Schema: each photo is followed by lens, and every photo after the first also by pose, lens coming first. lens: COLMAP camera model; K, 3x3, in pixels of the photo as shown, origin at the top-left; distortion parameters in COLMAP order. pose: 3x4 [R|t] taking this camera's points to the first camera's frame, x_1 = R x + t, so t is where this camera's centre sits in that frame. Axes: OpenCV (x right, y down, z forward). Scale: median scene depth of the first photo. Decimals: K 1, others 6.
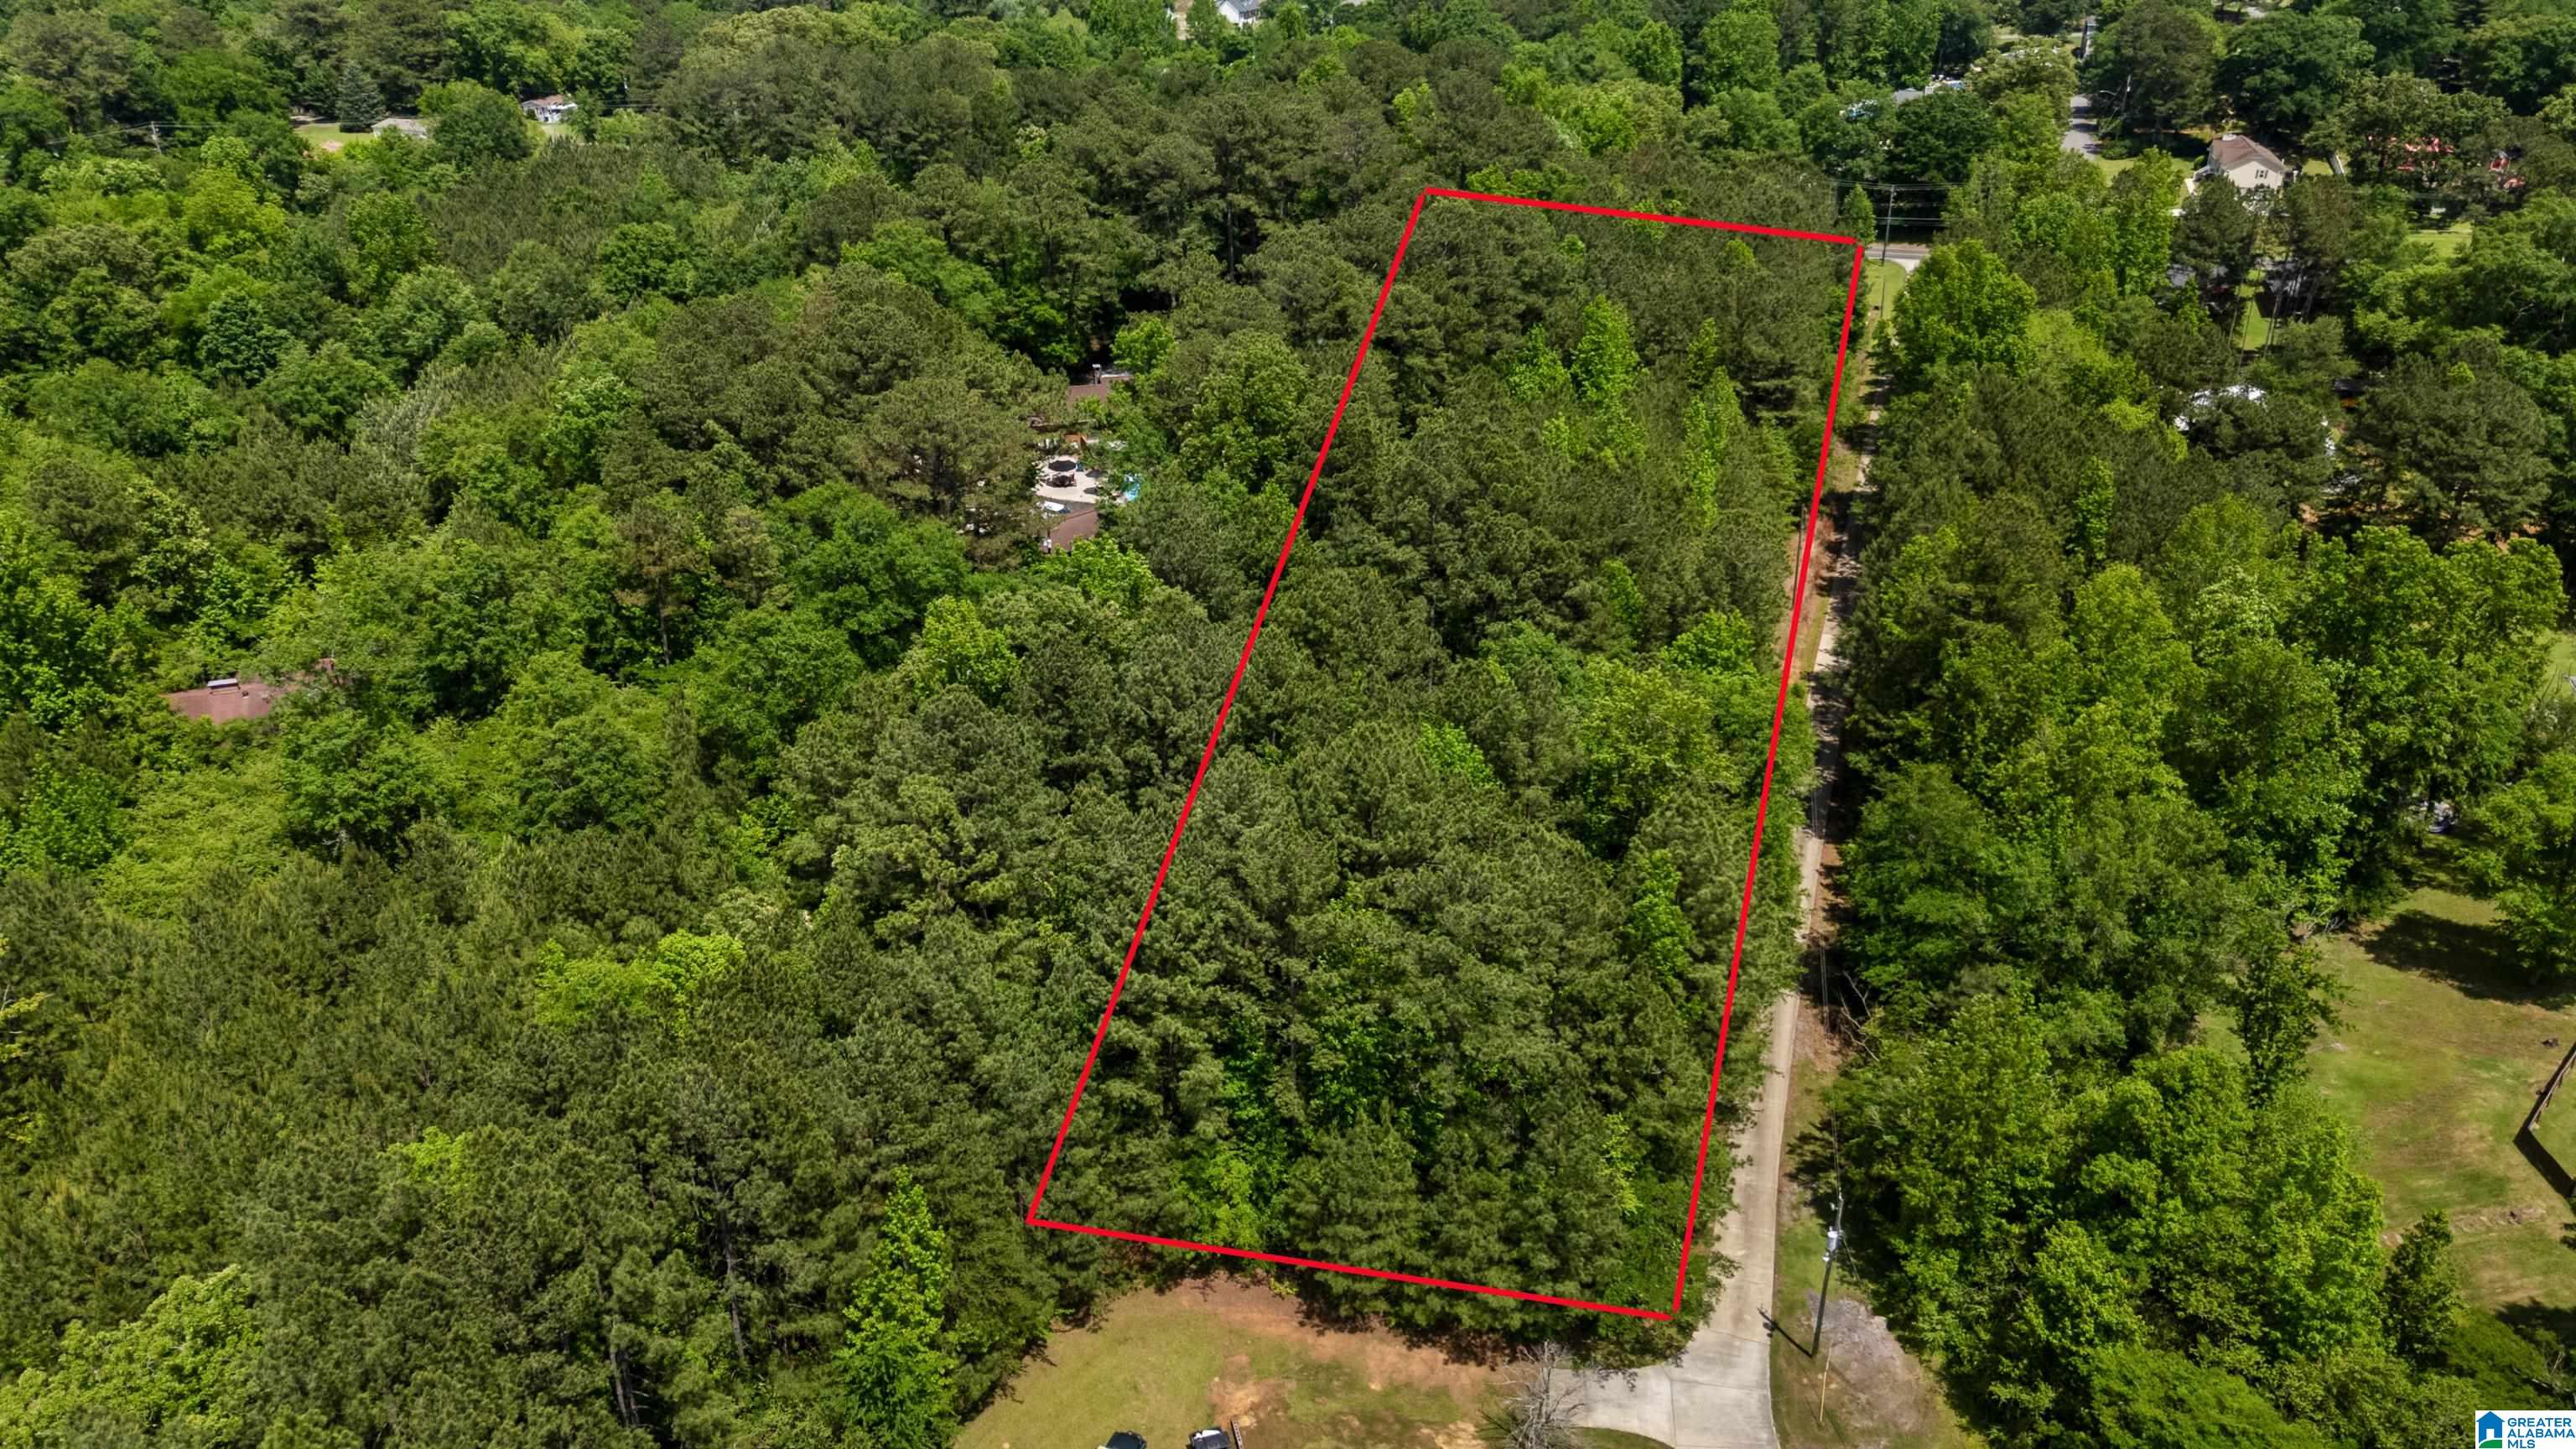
lens RADIAL K [[1903.2, 0, 1285.9], [0, 1903.2, 721.0], [0, 0, 1]] dist [0.065687, -0.049496]
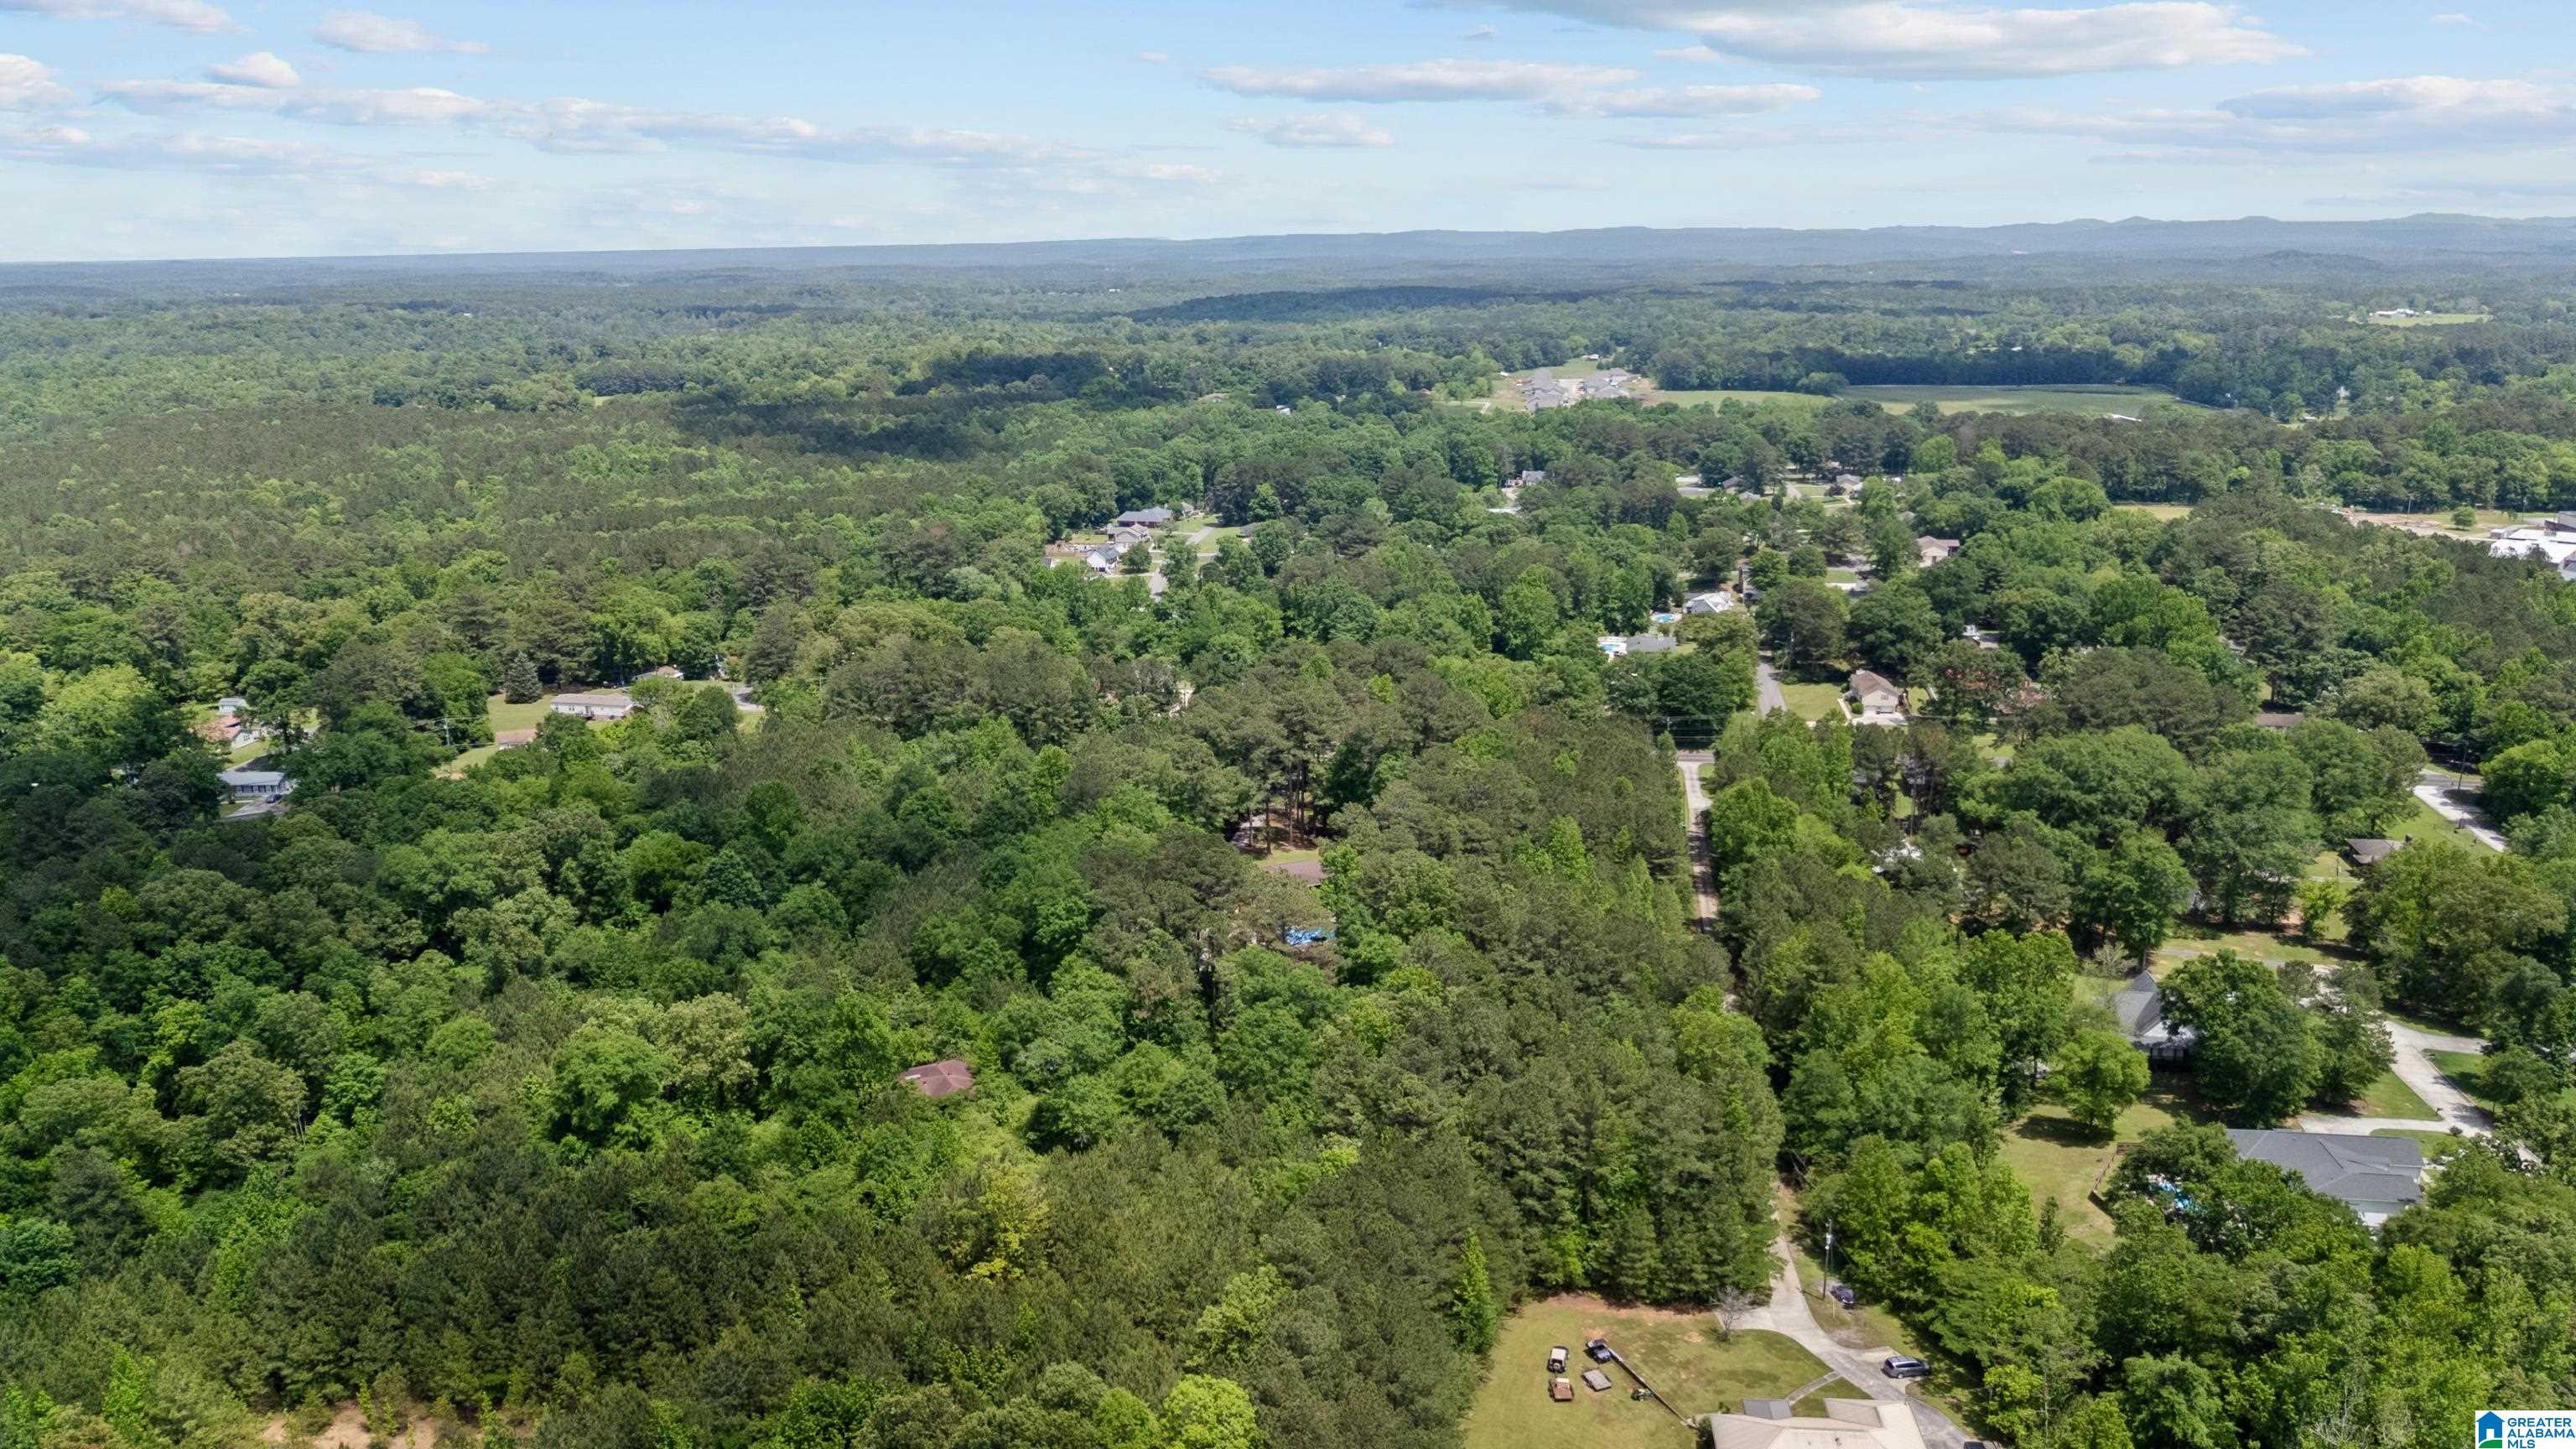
lens RADIAL K [[1887.3, 0, 1294.6], [0, 1887.3, 724.8], [0, 0, 1]] dist [0.098821, -0.129245]
pose [[0.985165, -0.038879, 0.167146, -0.443373], [0.074574, 0.974216, -0.212935, 0.059693], [-0.154558, 0.222241, 0.962664, -0.795727]]
